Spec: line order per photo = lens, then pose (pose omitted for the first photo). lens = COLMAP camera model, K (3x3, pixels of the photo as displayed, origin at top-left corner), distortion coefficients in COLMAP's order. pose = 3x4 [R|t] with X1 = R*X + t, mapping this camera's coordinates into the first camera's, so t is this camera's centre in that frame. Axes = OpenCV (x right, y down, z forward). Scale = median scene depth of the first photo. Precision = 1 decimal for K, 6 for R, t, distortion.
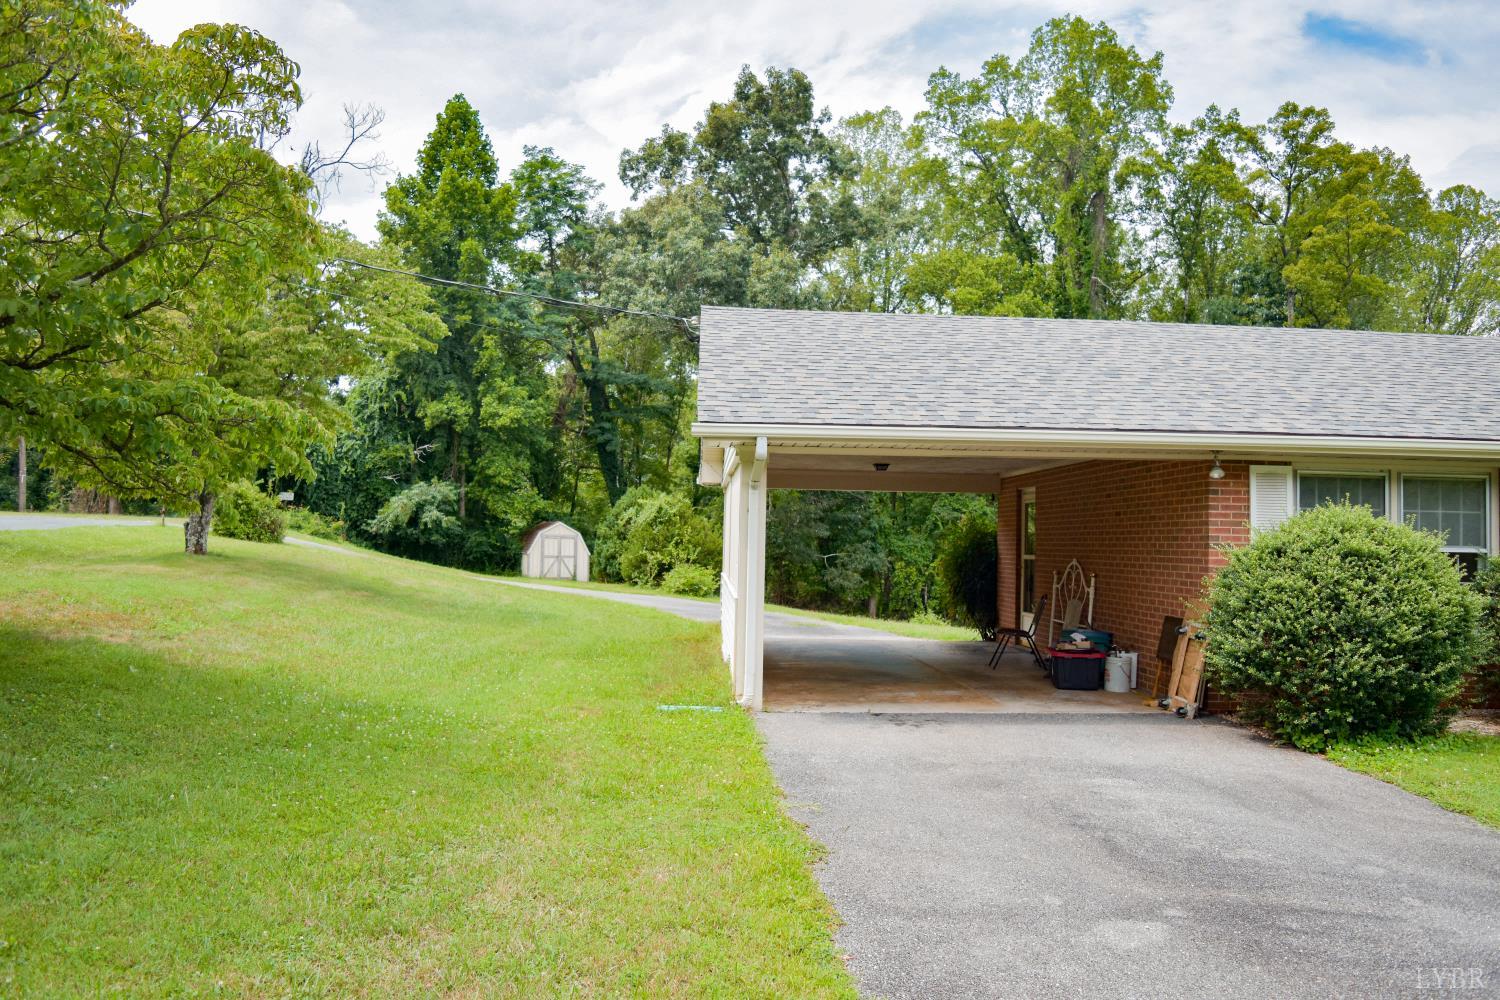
lens RADIAL K [[1198.8, 0, 750.0], [0, 1198.8, 500.0], [0, 0, 1]] dist [-0.095321, 0.029186]
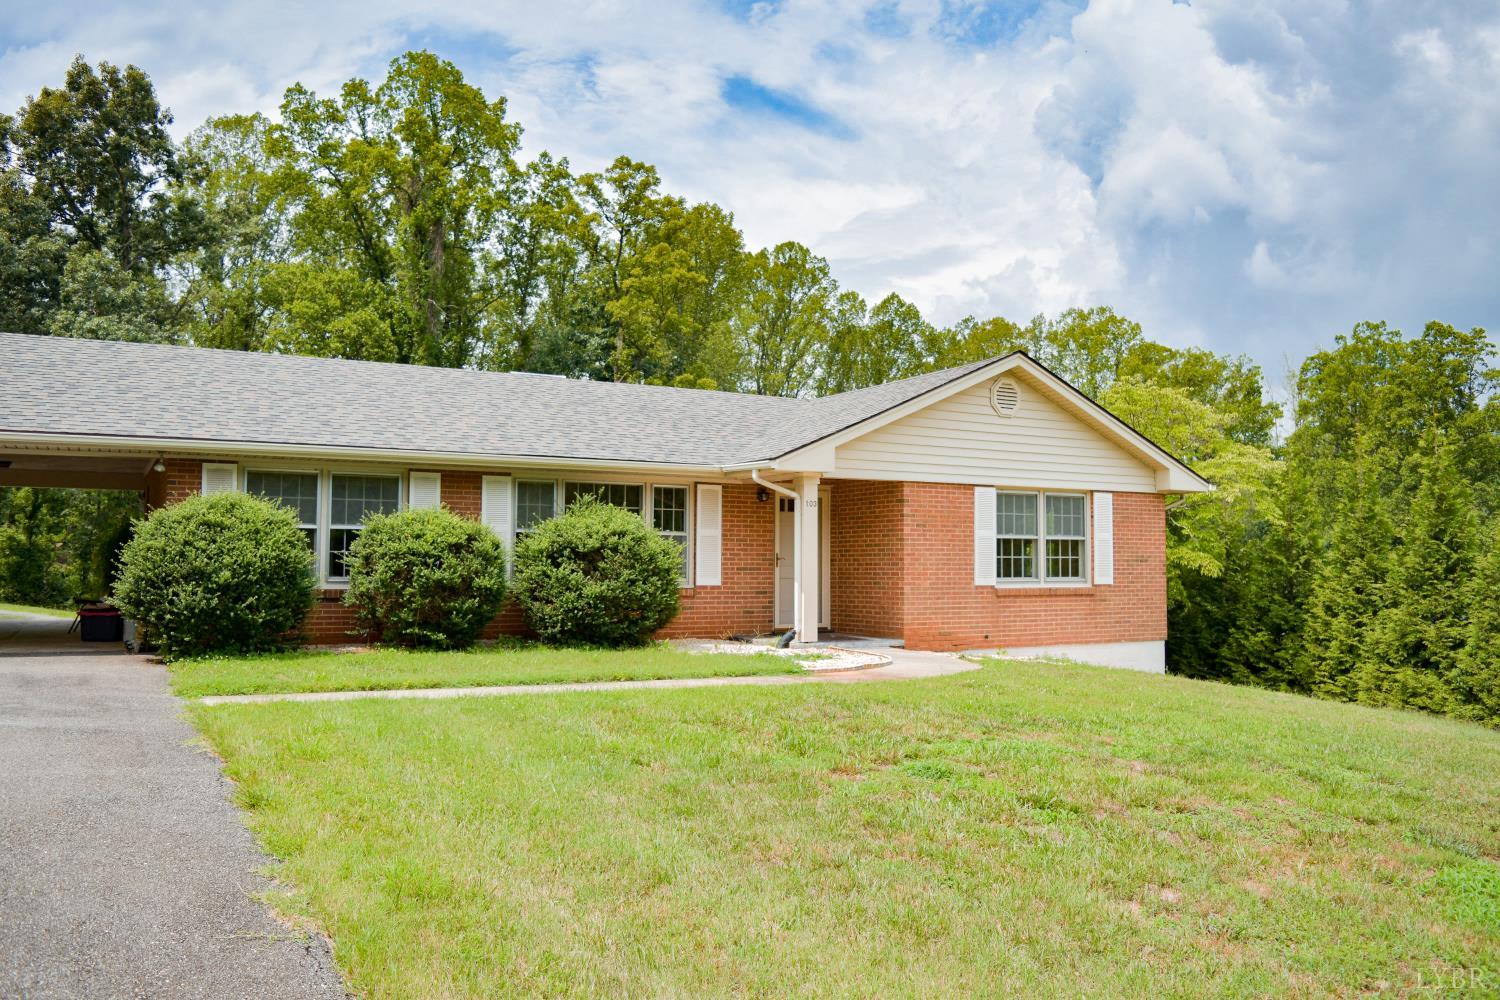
lens RADIAL K [[1198.8, 0, 750.0], [0, 1198.8, 500.0], [0, 0, 1]] dist [-0.095321, 0.029186]
pose [[0.892874, 0.011175, 0.450168, 0.138868], [-0.005897, 0.999896, -0.013127, 0.009591], [-0.450269, 0.009066, 0.892847, -0.170715]]
